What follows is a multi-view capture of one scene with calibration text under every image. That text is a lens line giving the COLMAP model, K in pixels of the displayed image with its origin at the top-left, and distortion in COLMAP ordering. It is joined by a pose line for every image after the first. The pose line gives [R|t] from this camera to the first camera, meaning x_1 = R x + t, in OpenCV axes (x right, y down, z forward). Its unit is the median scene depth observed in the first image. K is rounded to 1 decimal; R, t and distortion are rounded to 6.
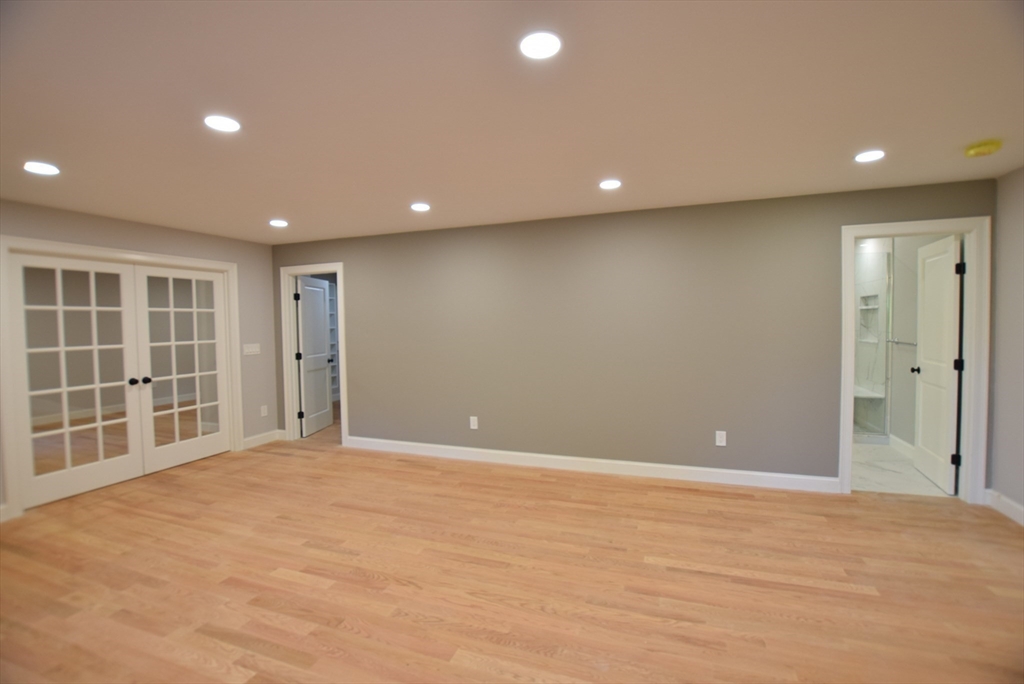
lens RADIAL K [[453.3, 0, 515.1], [0, 453.3, 343.4], [0, 0, 1]] dist [-0.015579, -0.000645]
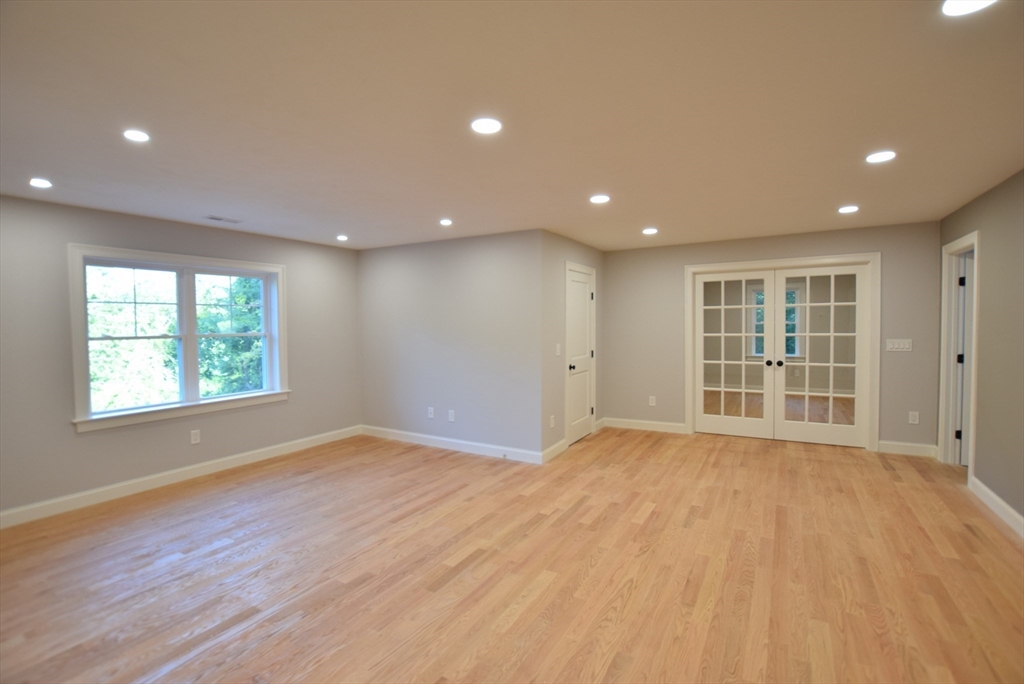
lens RADIAL K [[468.5, 0, 510.8], [0, 468.5, 339.4], [0, 0, 1]] dist [-0.023505, 0.000698]
pose [[-0.182395, 0.047339, -0.982085, 0.621924], [-0.031278, 0.998055, 0.053918, -0.032206], [0.982728, 0.040552, -0.180560, 0.569007]]
